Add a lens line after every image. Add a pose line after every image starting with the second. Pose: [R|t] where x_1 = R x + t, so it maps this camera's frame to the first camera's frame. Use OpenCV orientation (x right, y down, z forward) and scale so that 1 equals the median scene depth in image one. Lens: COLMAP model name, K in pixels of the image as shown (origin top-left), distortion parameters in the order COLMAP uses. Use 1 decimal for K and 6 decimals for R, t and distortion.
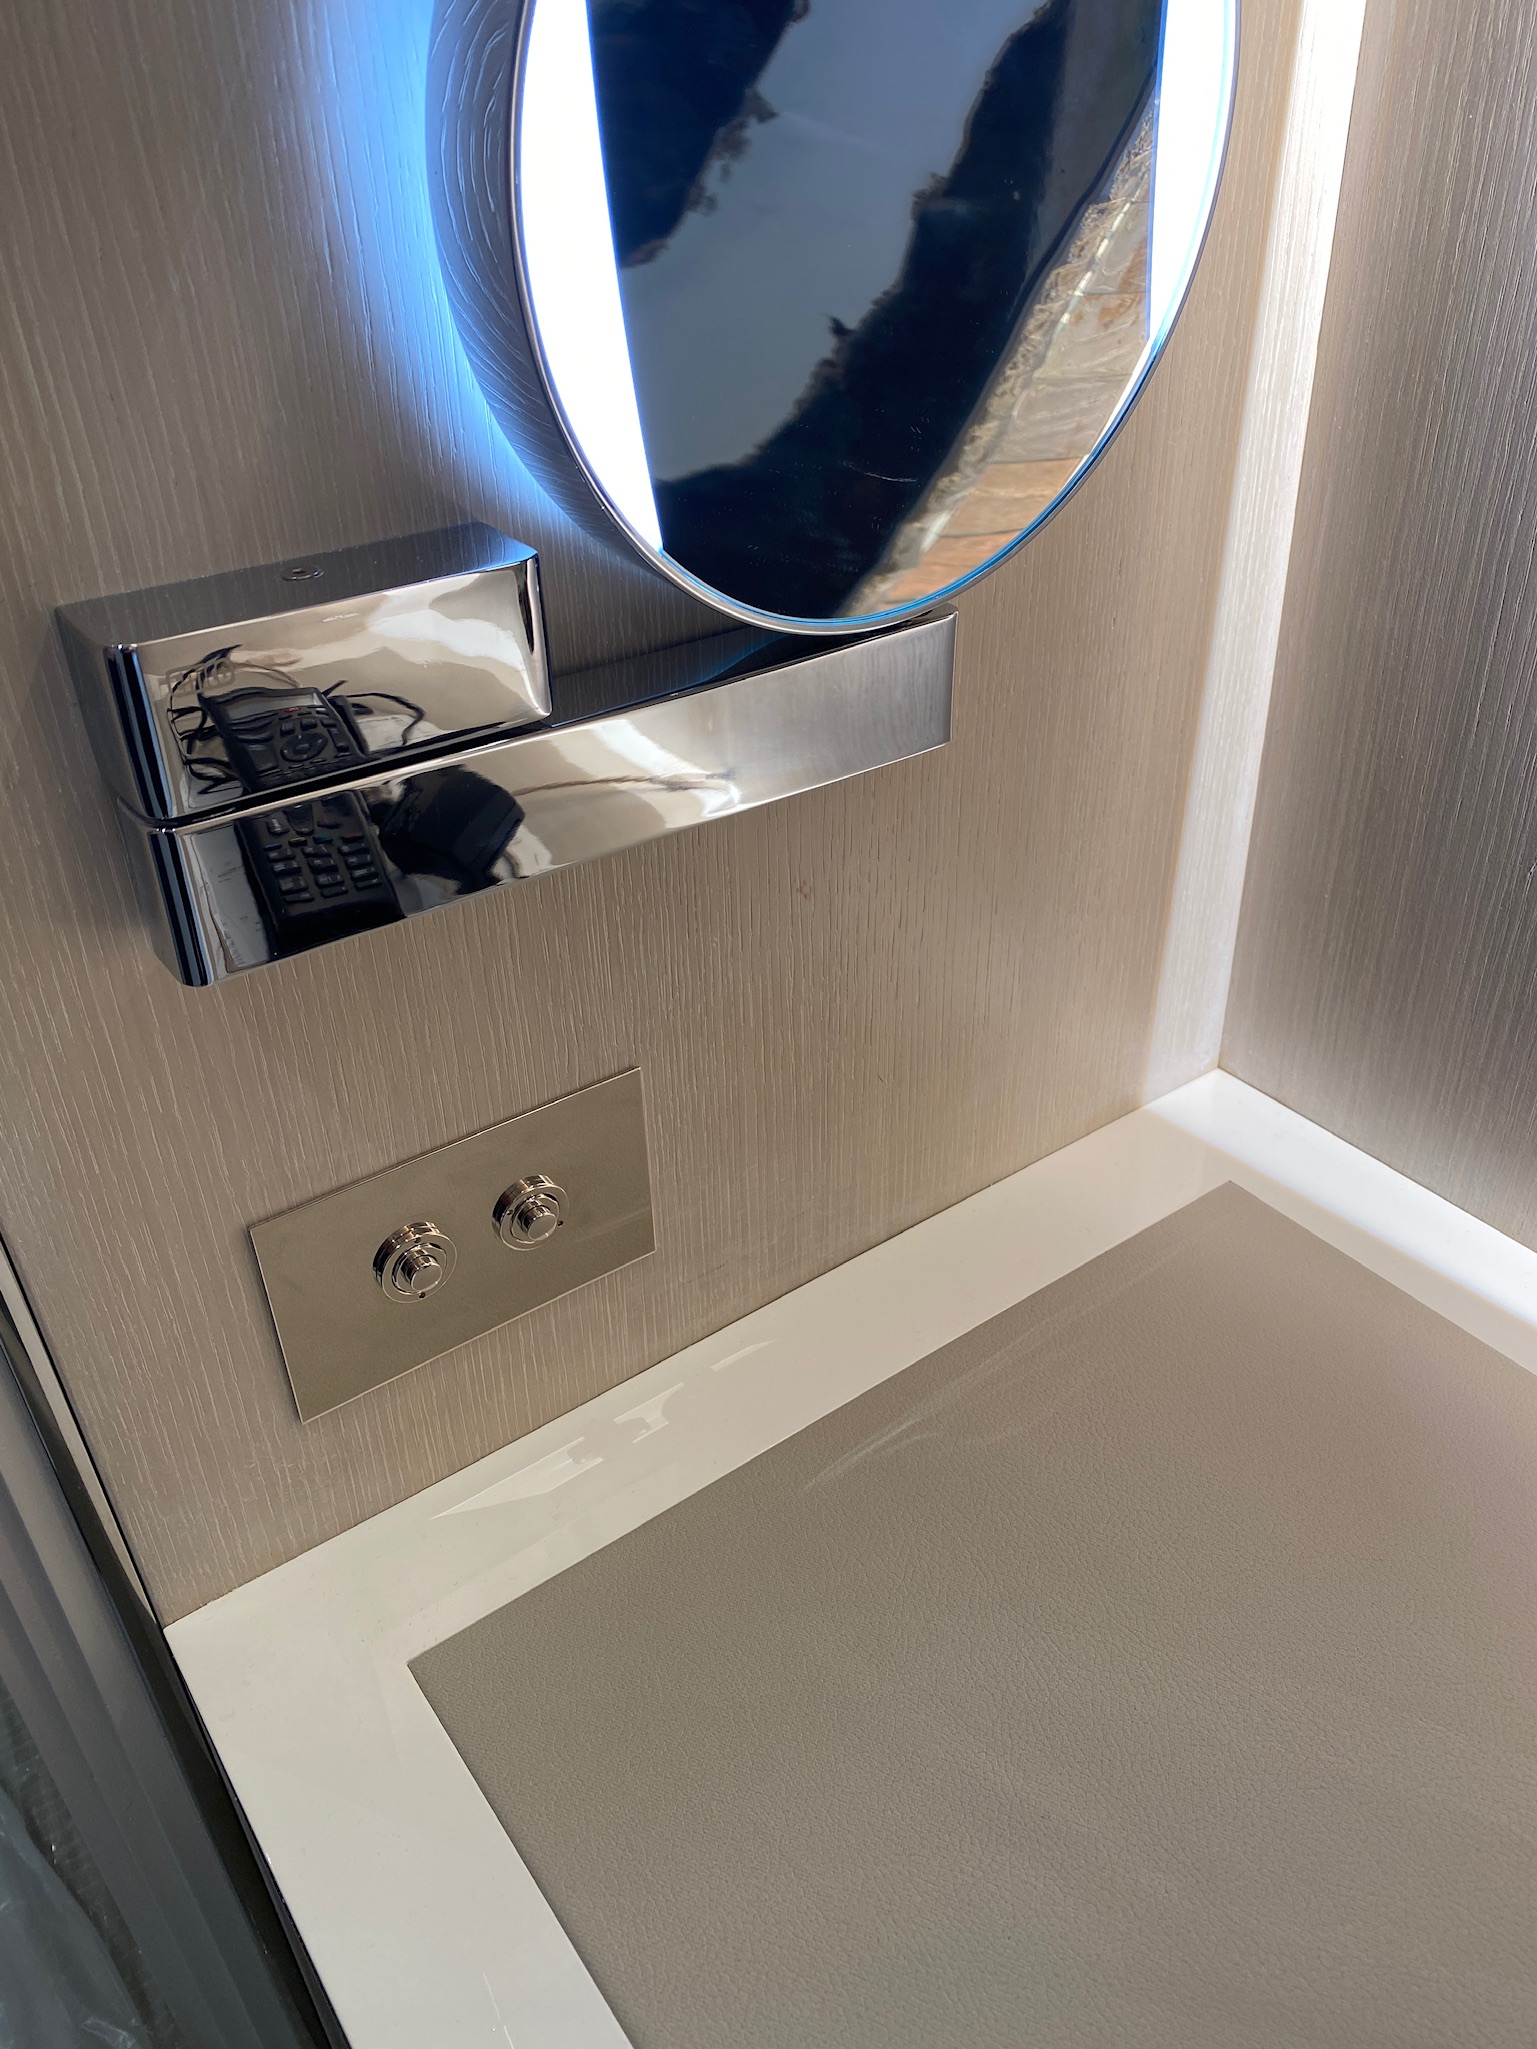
lens RADIAL K [[1609.7, 0, 768.5], [0, 1609.7, 1024.5], [0, 0, 1]] dist [0.050660, -0.002576]
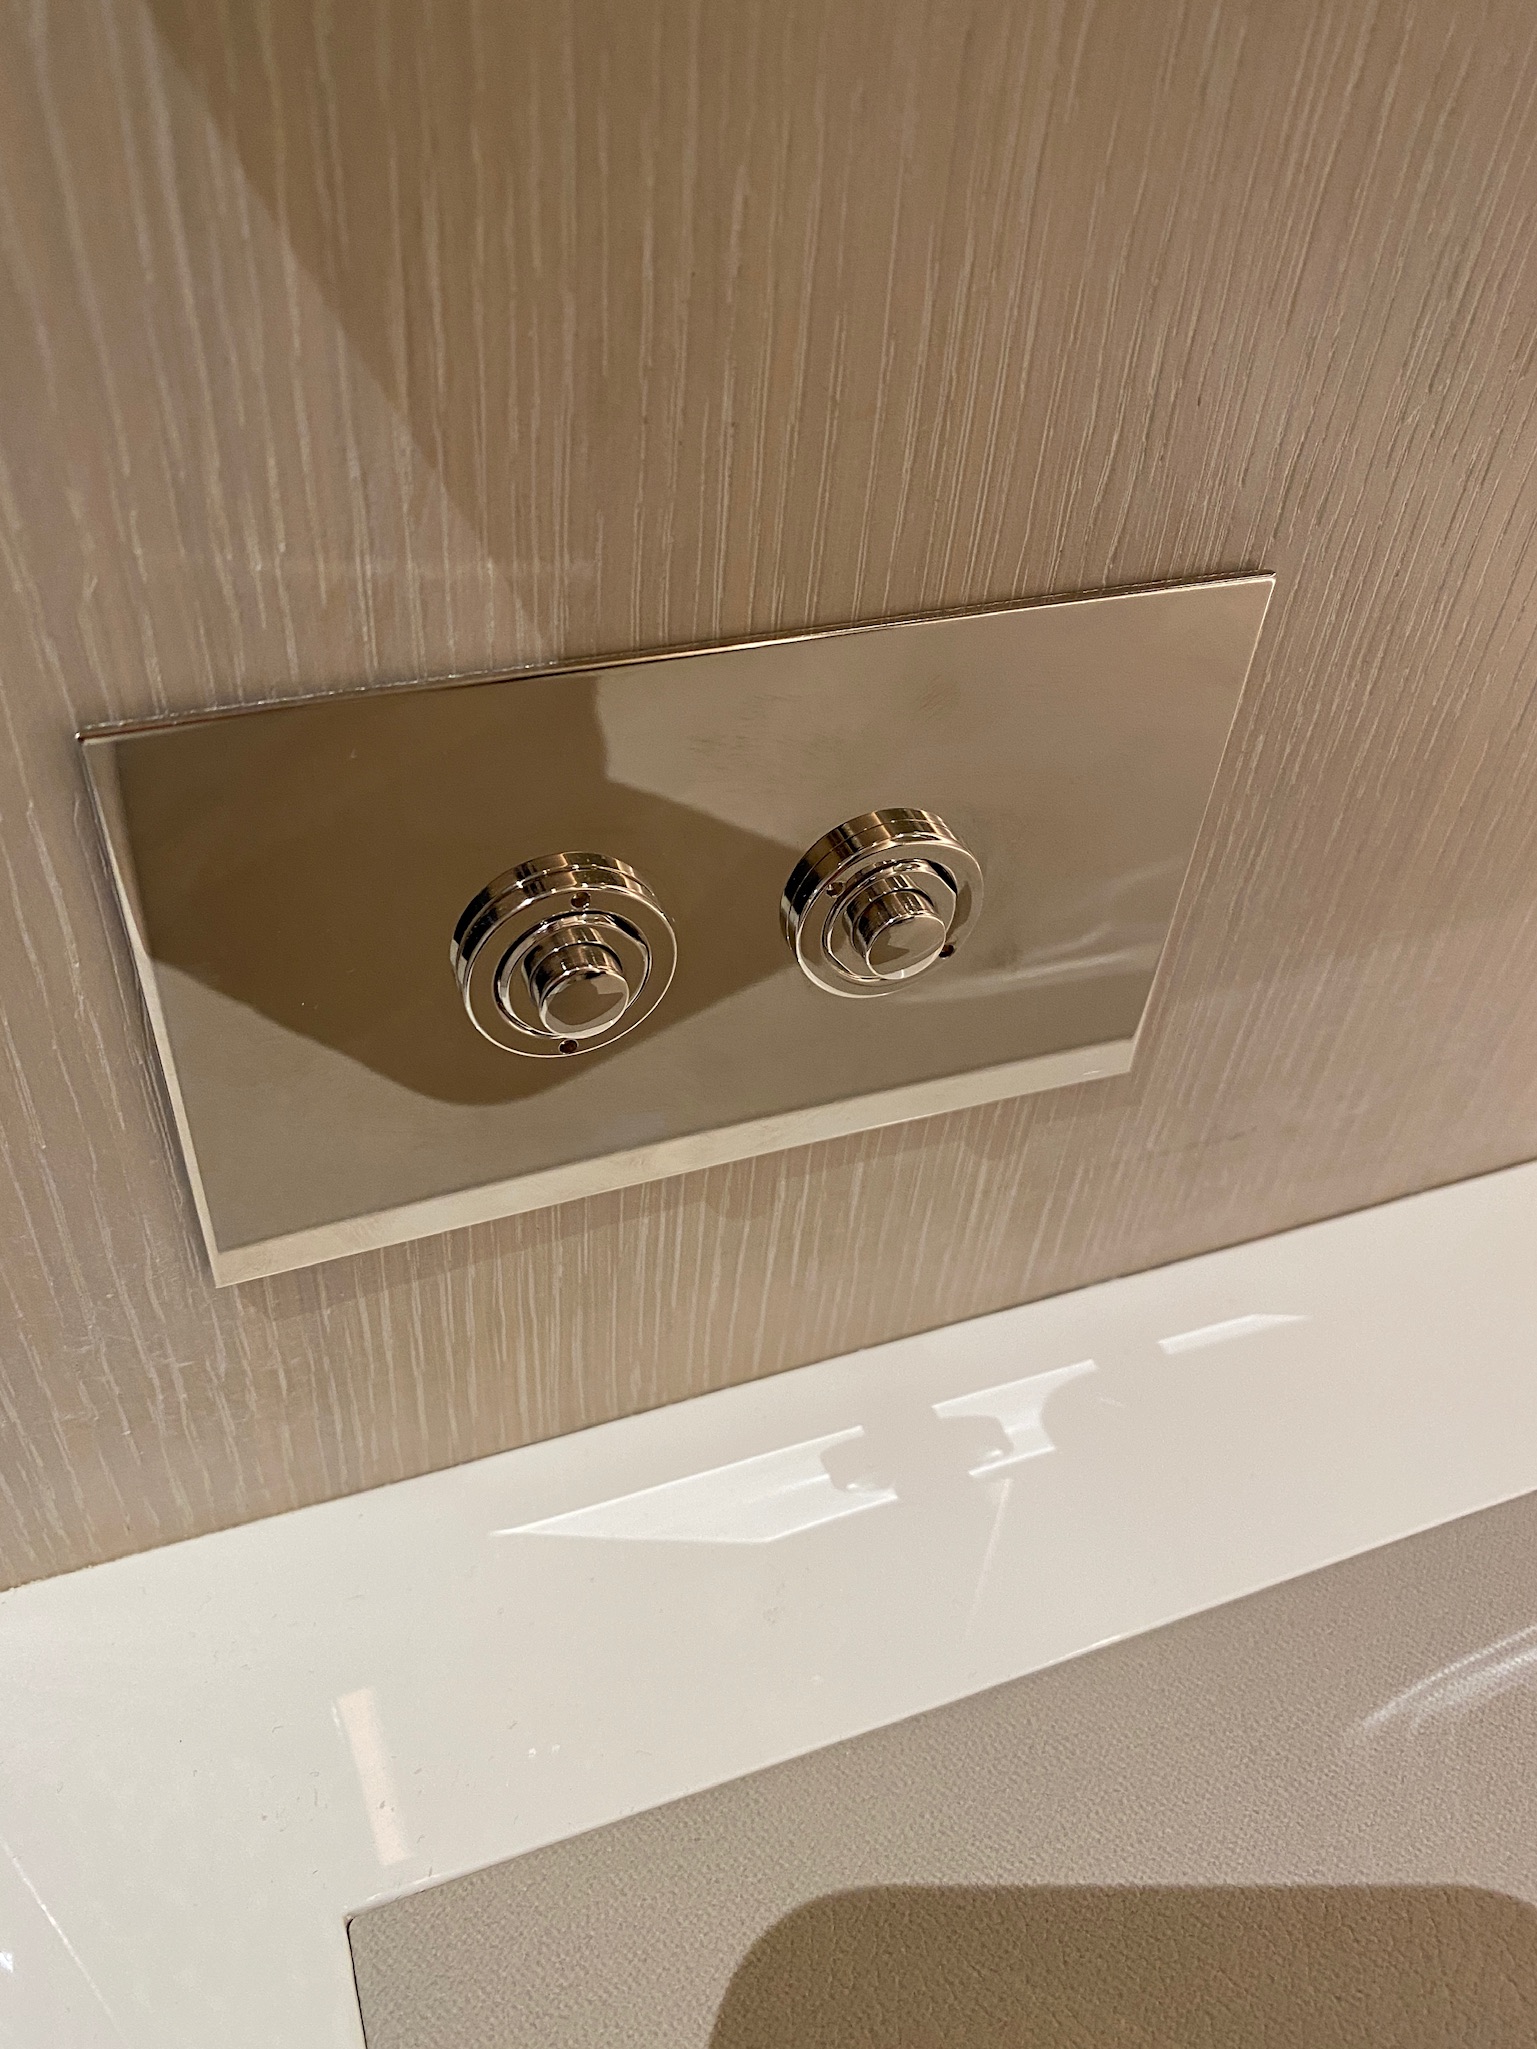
lens RADIAL K [[1609.7, 0, 768.5], [0, 1609.7, 1024.5], [0, 0, 1]] dist [0.050660, -0.002576]
pose [[0.962600, 0.239170, -0.127275, -0.117925], [-0.219371, 0.963745, 0.151894, 0.091839], [0.158989, -0.118293, 0.980168, 0.615441]]
